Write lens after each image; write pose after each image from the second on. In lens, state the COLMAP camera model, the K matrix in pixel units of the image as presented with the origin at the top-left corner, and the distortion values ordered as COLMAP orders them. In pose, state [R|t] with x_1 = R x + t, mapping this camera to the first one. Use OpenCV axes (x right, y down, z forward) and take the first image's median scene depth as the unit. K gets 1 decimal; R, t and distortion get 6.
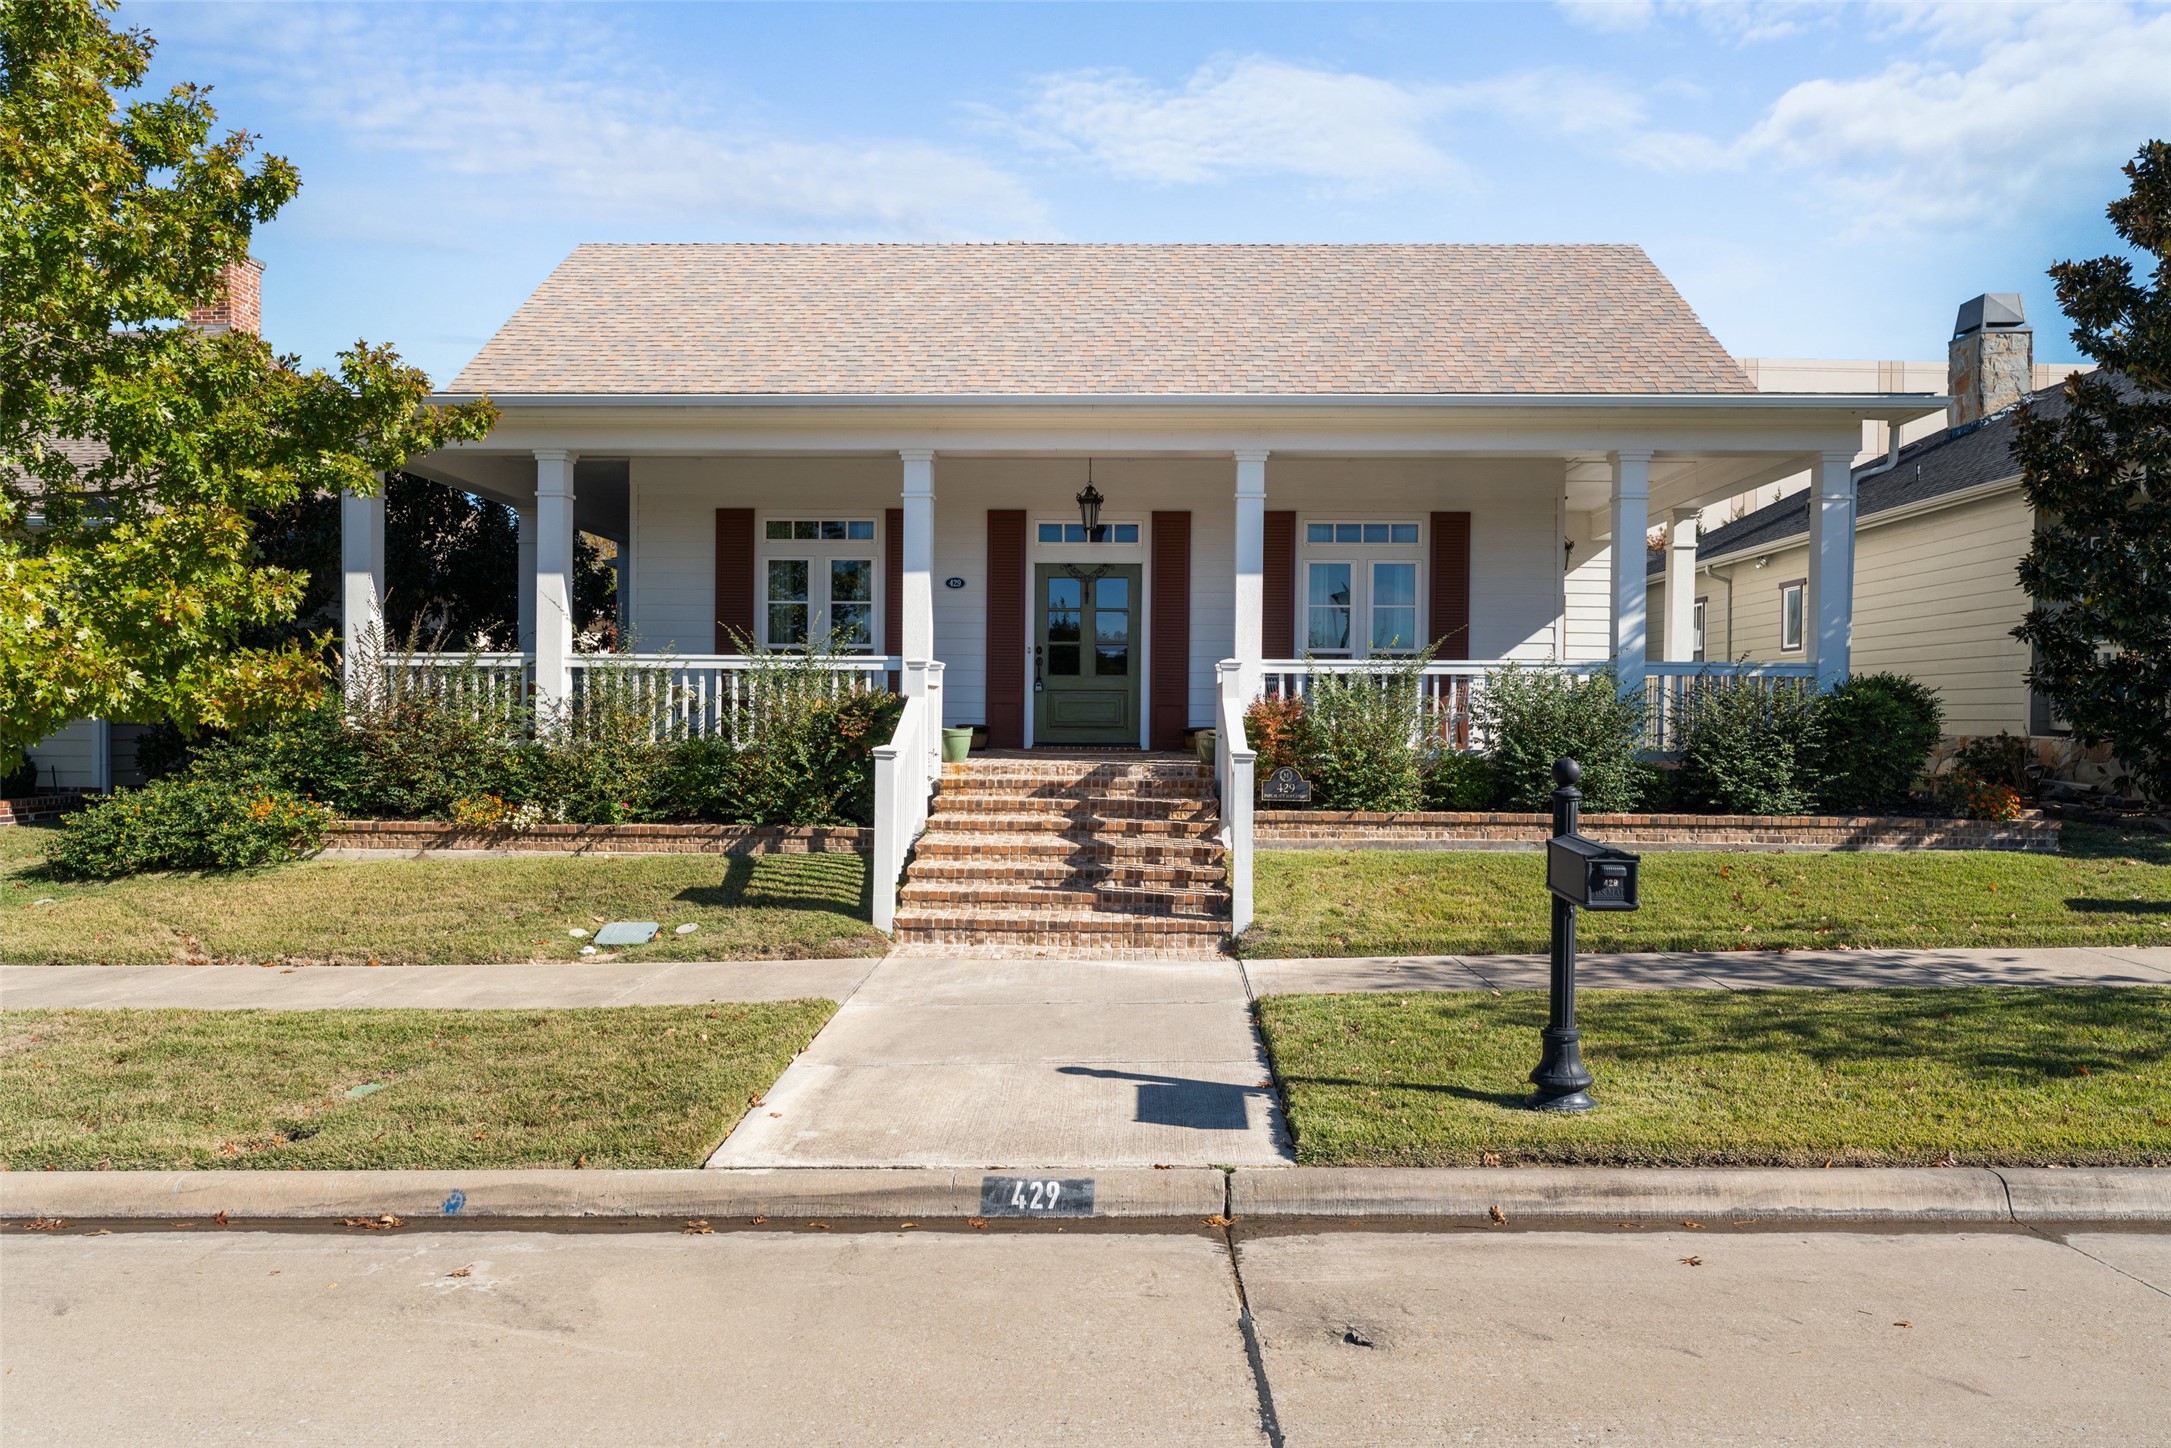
lens RADIAL K [[1461.3, 0, 1087.5], [0, 1461.3, 745.3], [0, 0, 1]] dist [-0.002144, 0.002400]
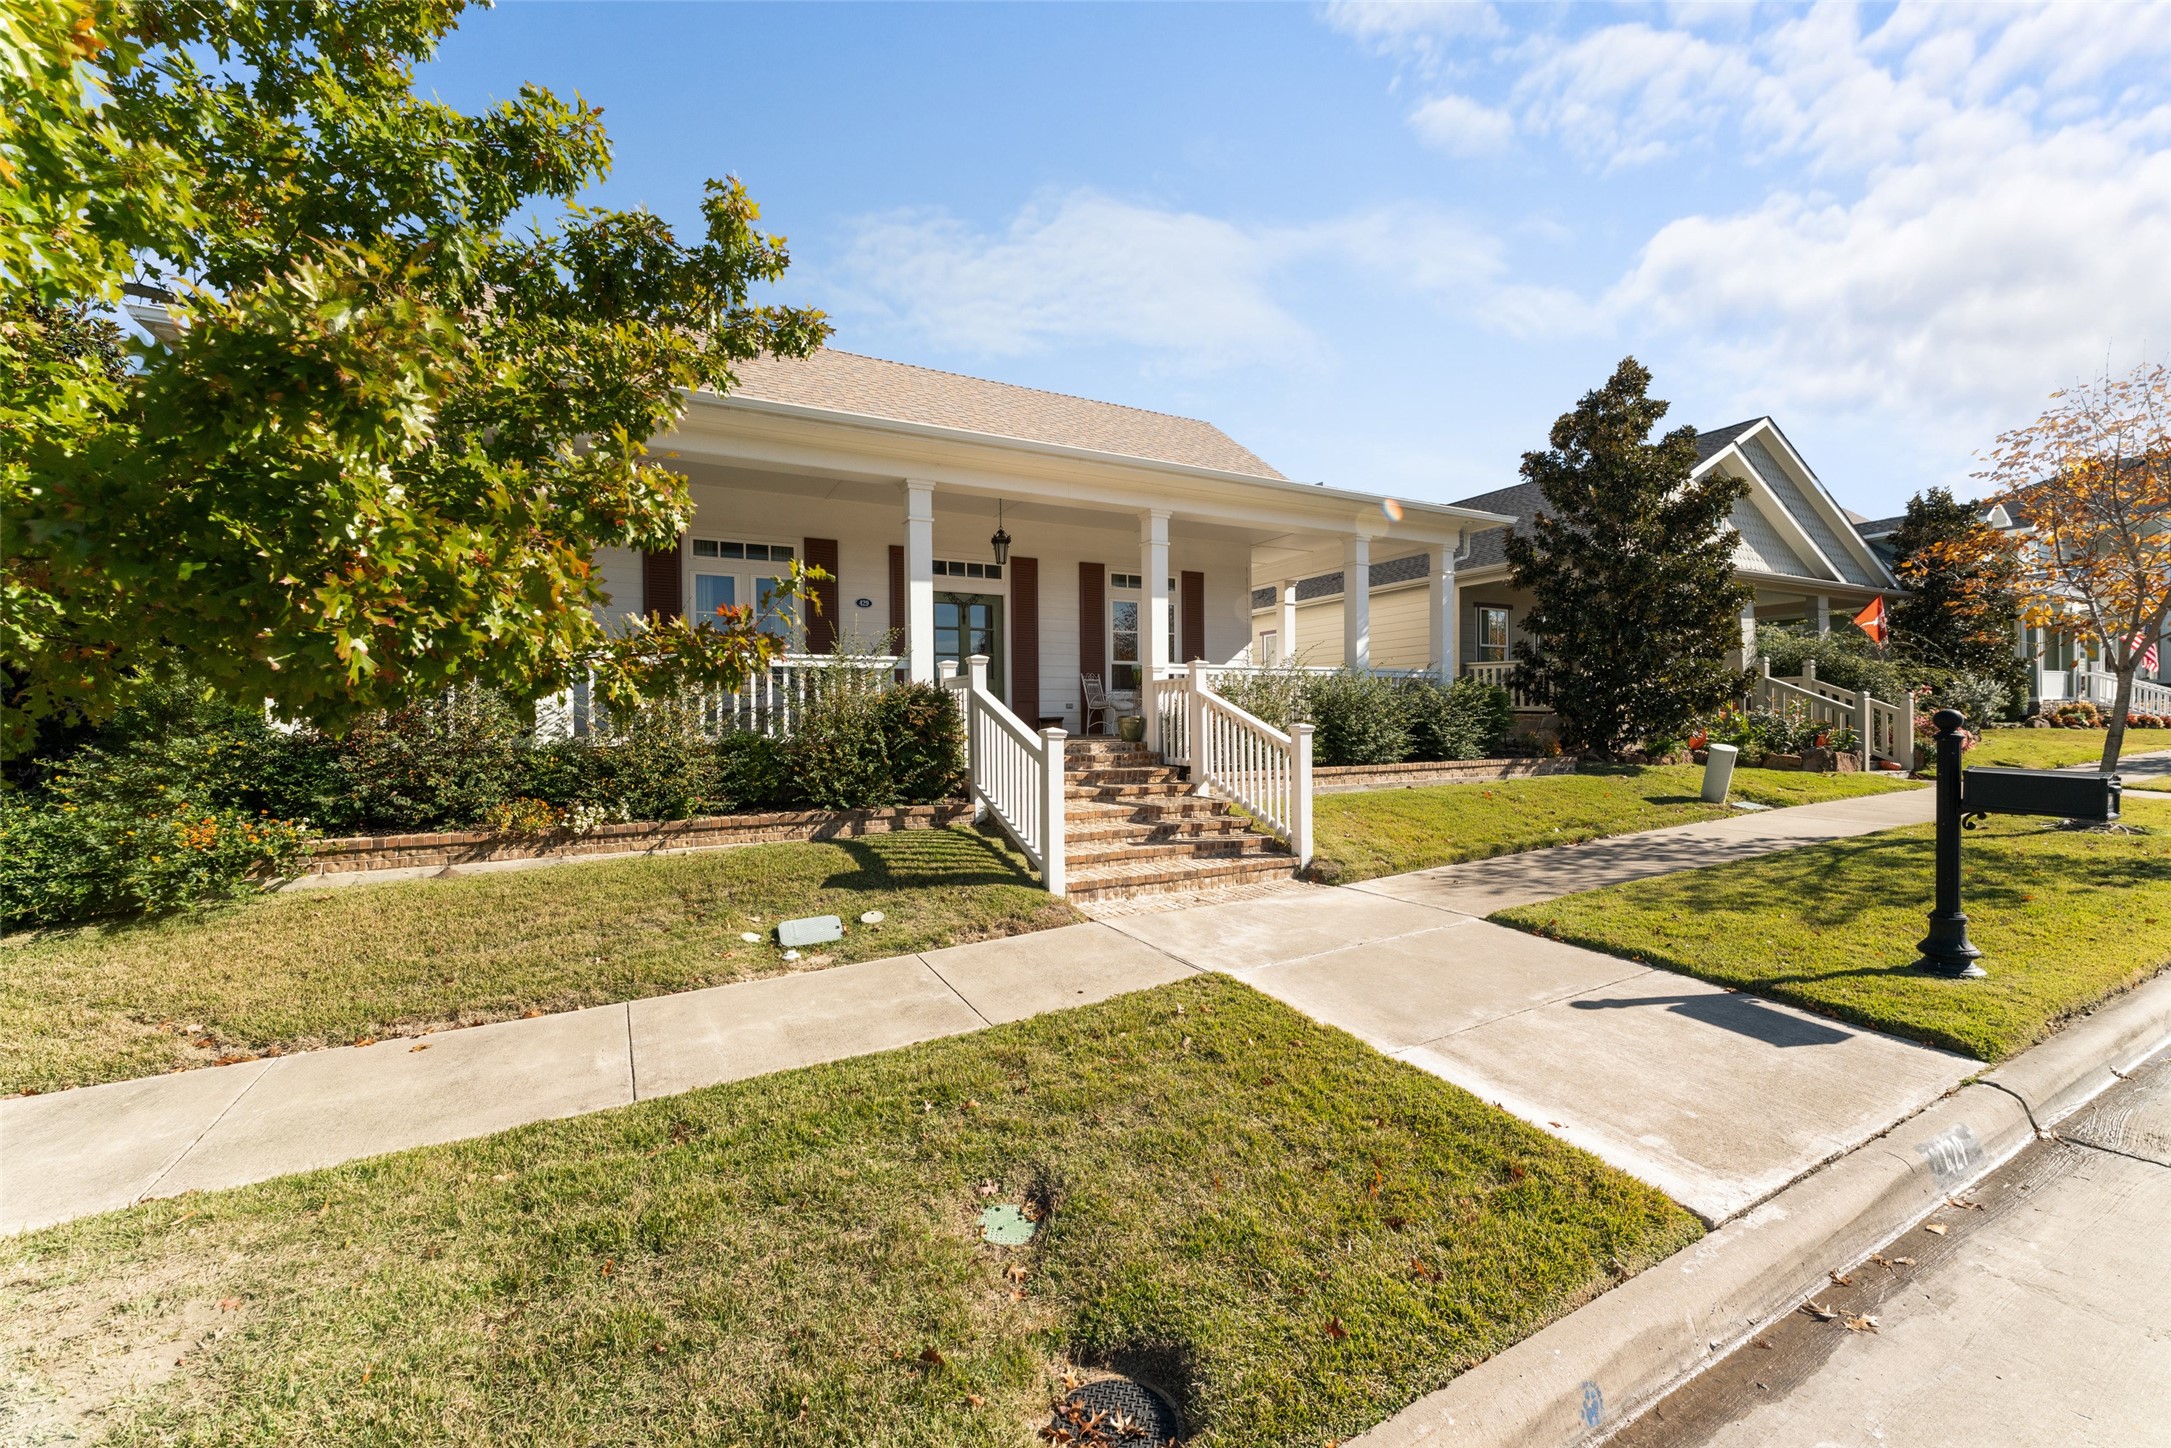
lens RADIAL K [[868.1, 0, 1076.8], [0, 868.1, 721.0], [0, 0, 1]] dist [0.001270, 0.000065]
pose [[0.868700, -0.019519, 0.494953, -0.391105], [0.030952, 0.999410, -0.014911, 0.005221], [-0.494370, 0.028272, 0.868792, 0.370609]]
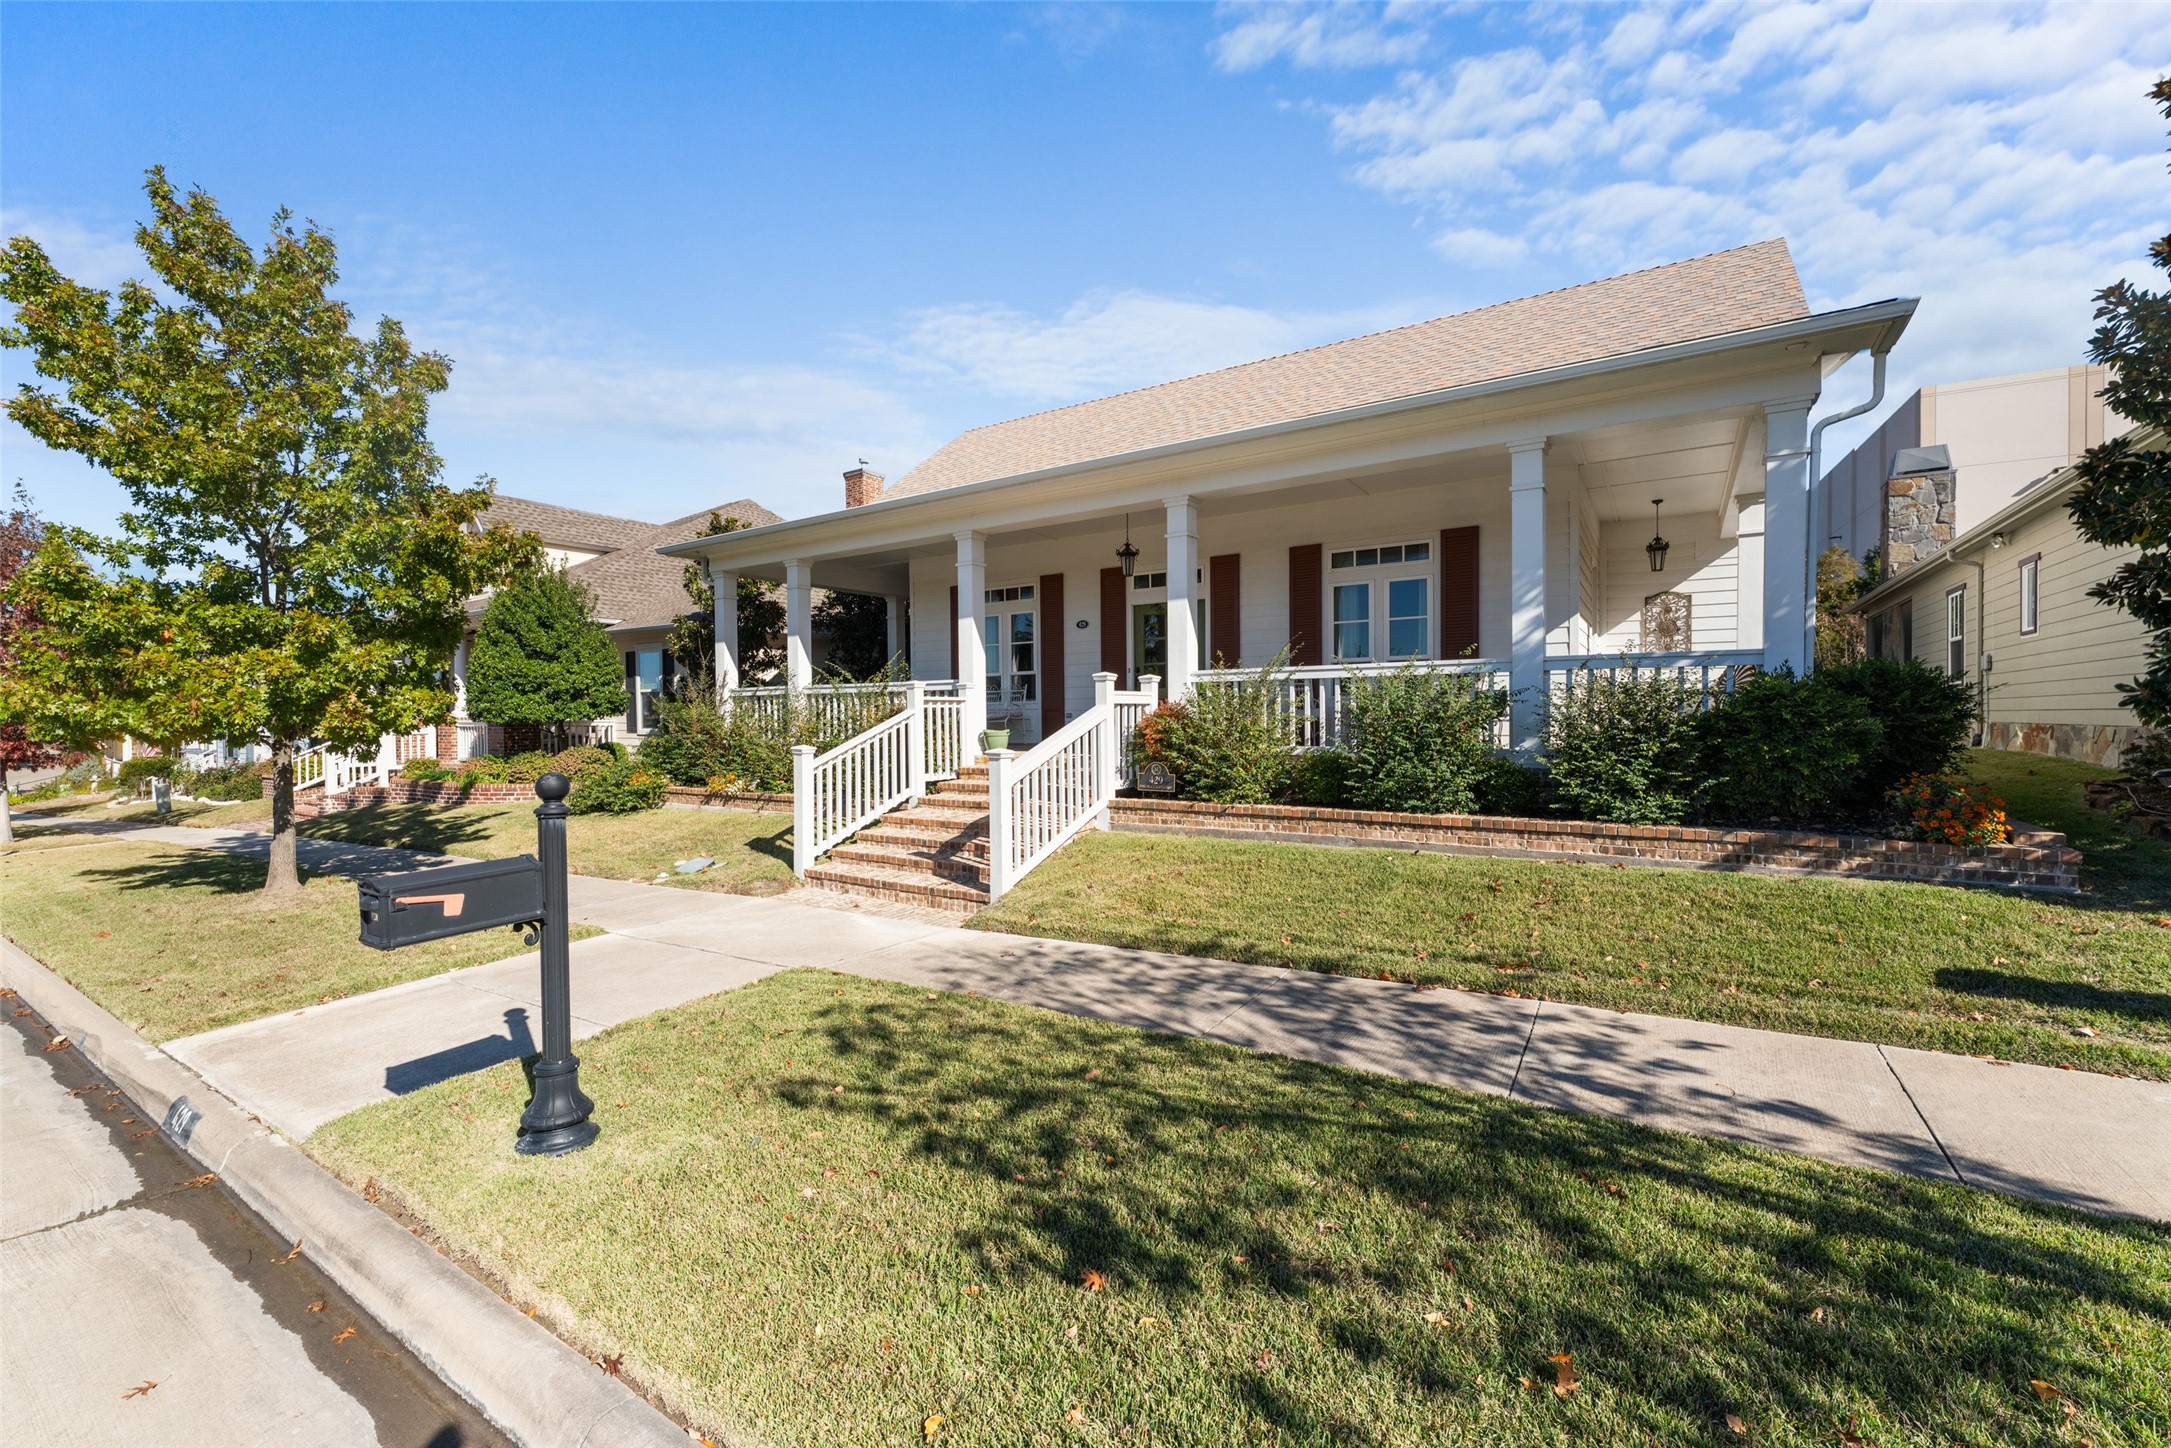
lens RADIAL K [[905.6, 0, 1085.5], [0, 905.6, 724.0], [0, 0, 1]] dist [-0.002099, -0.000166]
pose [[0.844100, -0.011292, -0.536067, 0.487100], [0.004132, 0.999886, -0.014556, -0.005480], [0.536170, 0.010072, 0.844050, 0.363718]]
